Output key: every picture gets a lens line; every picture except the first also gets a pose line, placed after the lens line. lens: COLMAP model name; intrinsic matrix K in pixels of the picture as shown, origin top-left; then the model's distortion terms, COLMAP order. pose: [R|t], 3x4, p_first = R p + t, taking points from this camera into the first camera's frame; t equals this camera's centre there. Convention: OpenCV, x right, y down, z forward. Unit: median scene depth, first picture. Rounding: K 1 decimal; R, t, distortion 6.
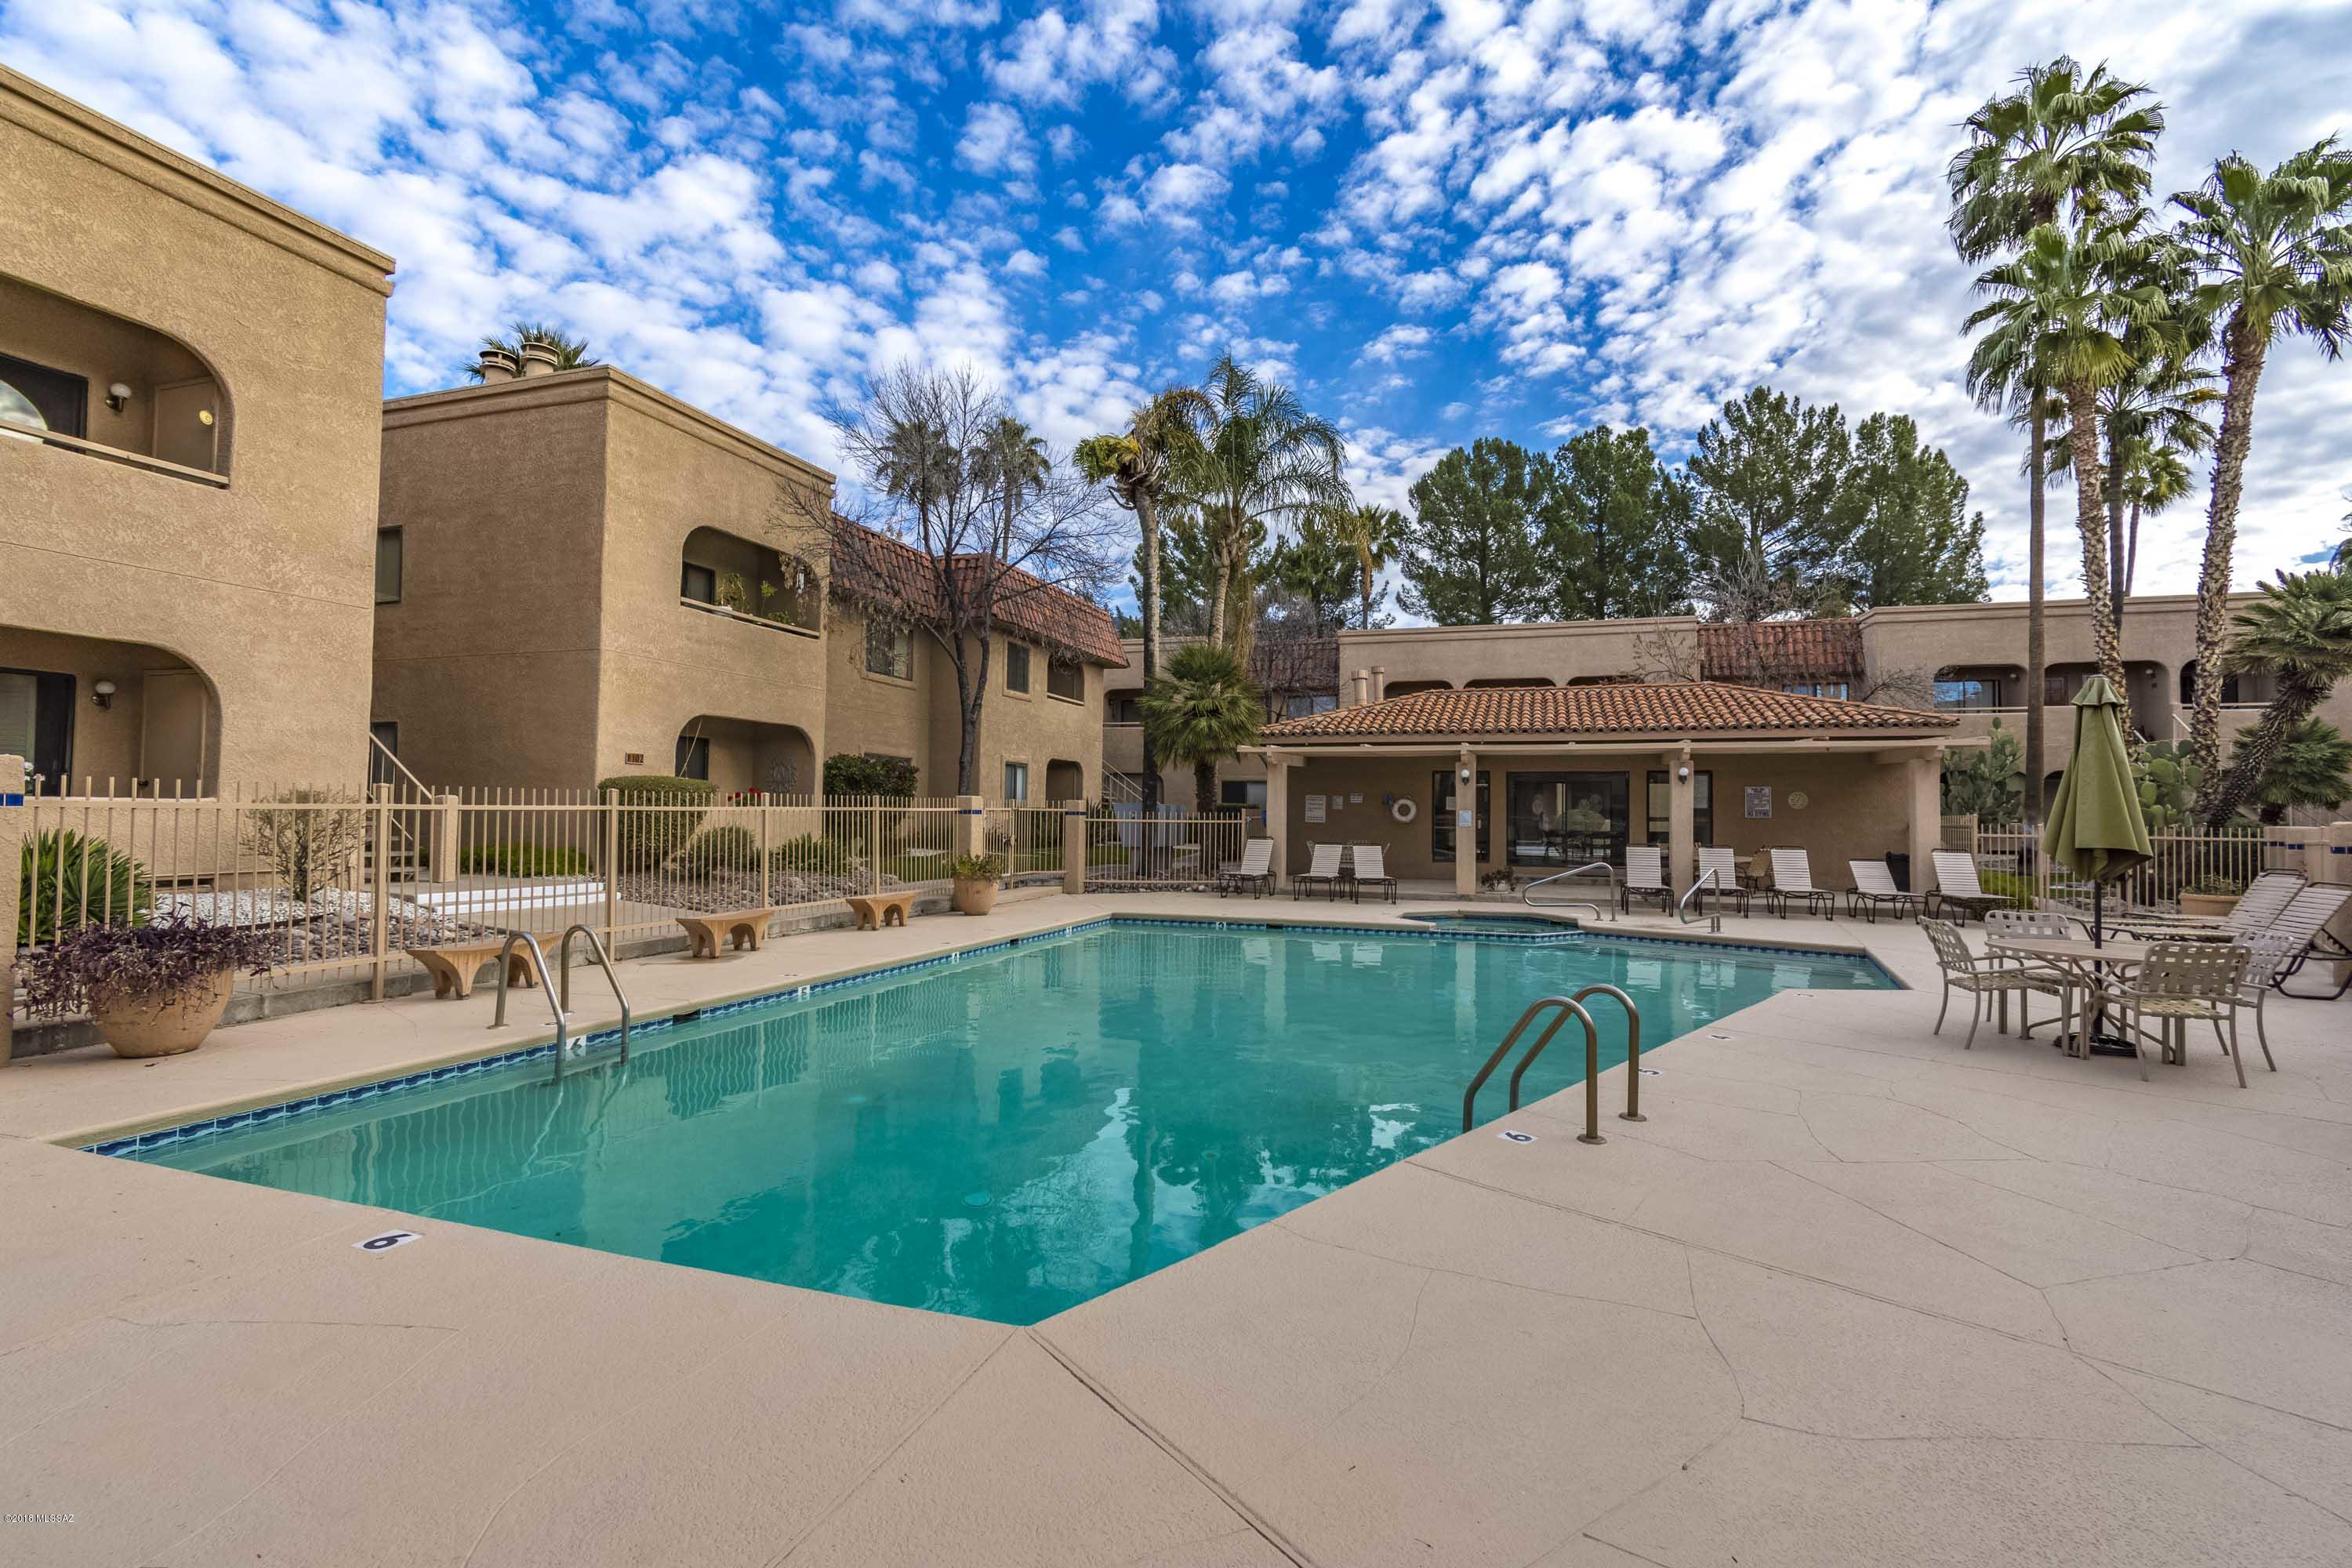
lens RADIAL K [[1021.6, 0, 1201.8], [0, 1021.6, 780.6], [0, 0, 1]] dist [0.001736, -0.000123]
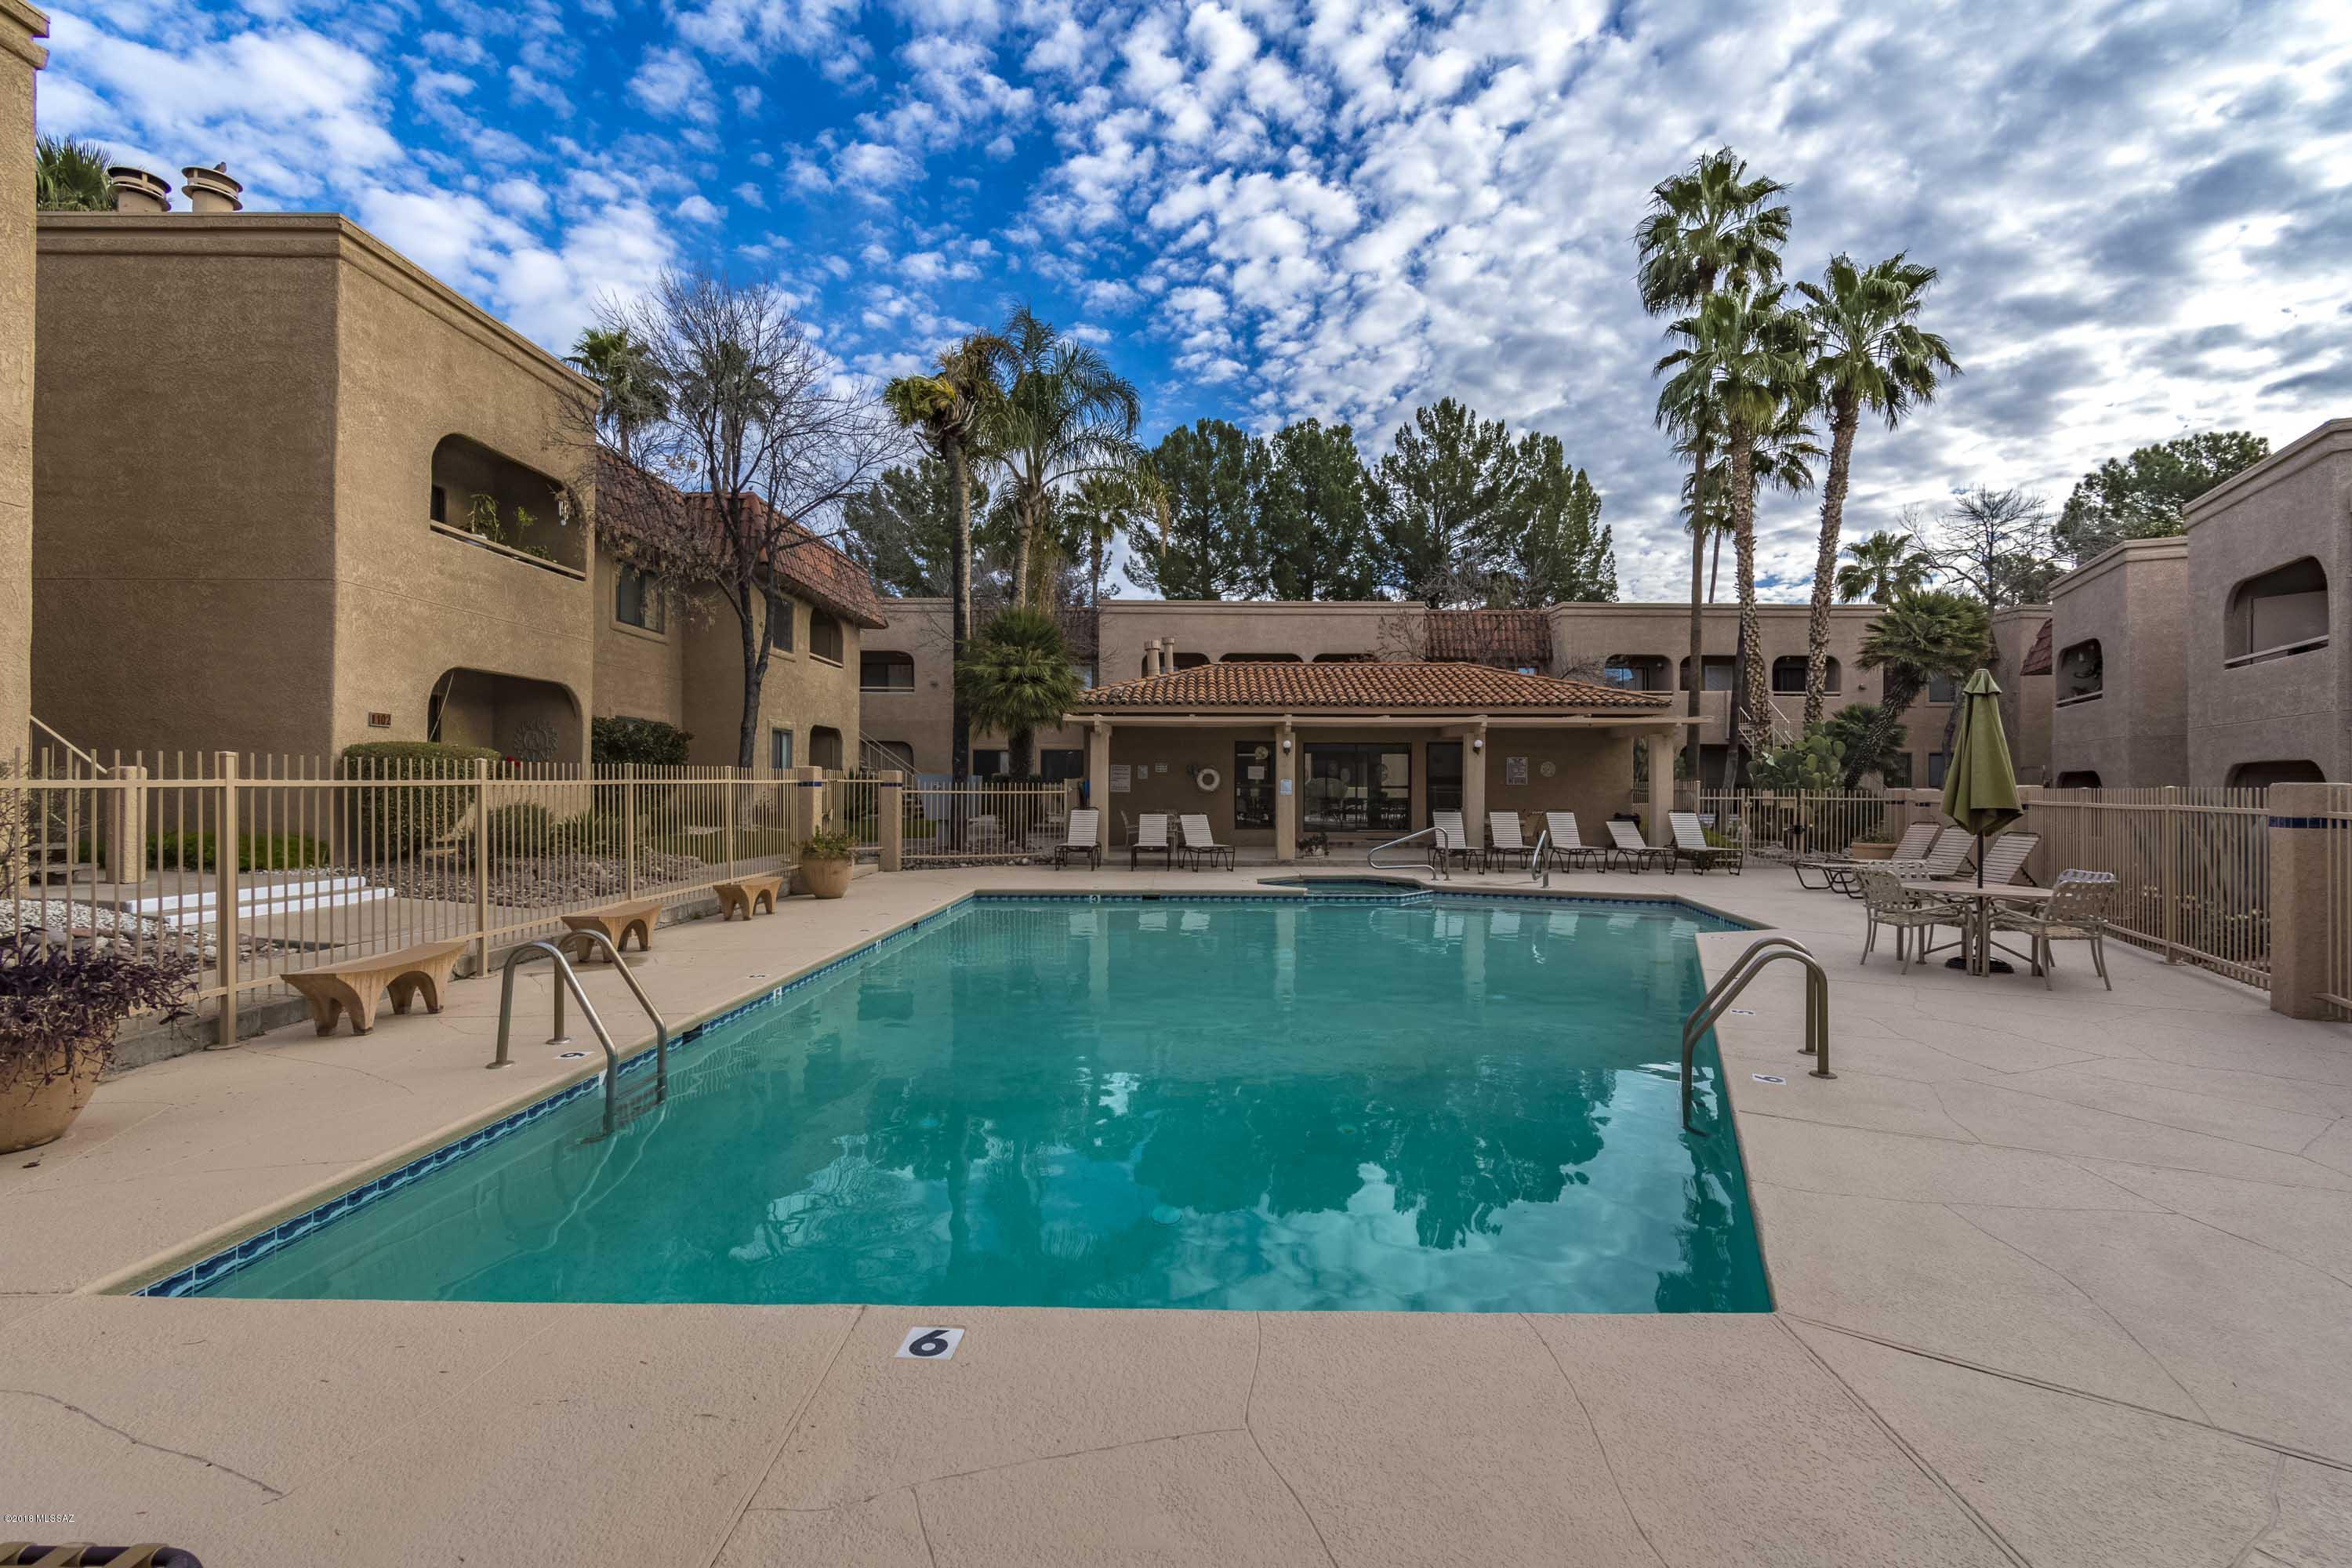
lens RADIAL K [[1021.3, 0, 1187.9], [0, 1021.3, 774.5], [0, 0, 1]] dist [0.000731, 0.001103]
pose [[0.952747, -0.003339, 0.303748, -0.143978], [-0.004131, 0.999705, 0.023946, -0.000376], [-0.303738, -0.024069, 0.952451, 0.035586]]
